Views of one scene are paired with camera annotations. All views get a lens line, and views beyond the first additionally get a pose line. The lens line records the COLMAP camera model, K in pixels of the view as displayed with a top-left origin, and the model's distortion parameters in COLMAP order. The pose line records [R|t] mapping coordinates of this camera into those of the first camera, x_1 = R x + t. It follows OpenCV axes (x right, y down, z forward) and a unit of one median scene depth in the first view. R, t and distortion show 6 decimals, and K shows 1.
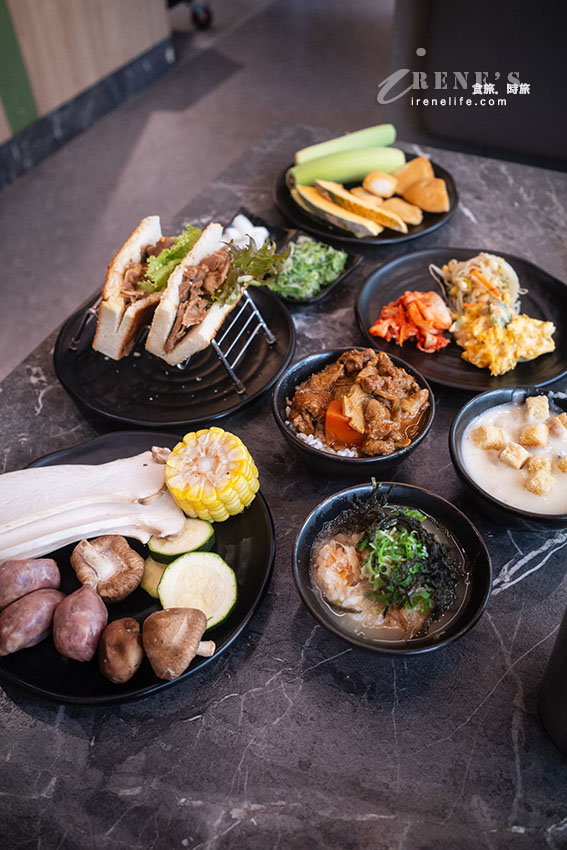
lens RADIAL K [[725.3, 0, 283.5], [0, 725.3, 425.0], [0, 0, 1]] dist [-0.035210, 0.015997]
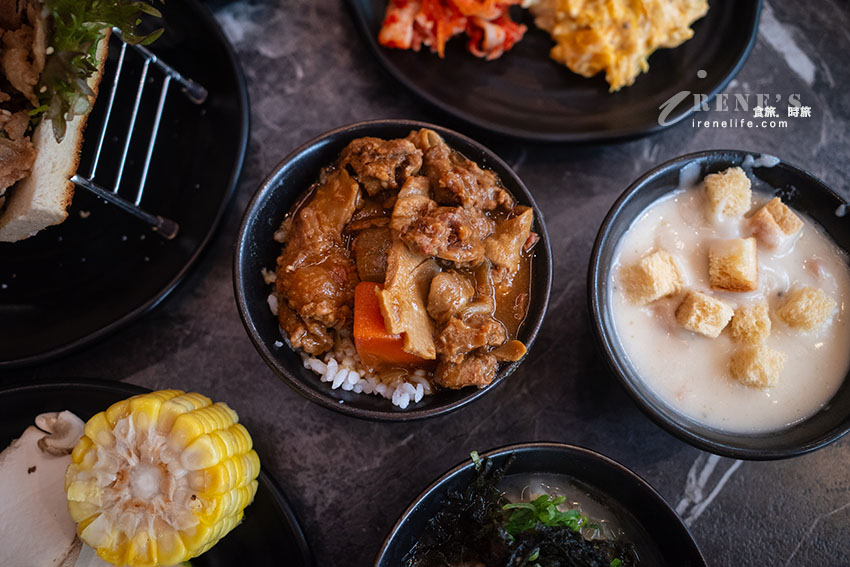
lens RADIAL K [[725.3, 0, 425.0], [0, 725.3, 283.5], [0, 0, 1]] dist [-0.035210, 0.015997]
pose [[0.961622, -0.249349, 0.114496, 0.052921], [0.171846, 0.872636, 0.457138, -0.240512], [-0.213900, -0.419918, 0.881995, 0.521953]]
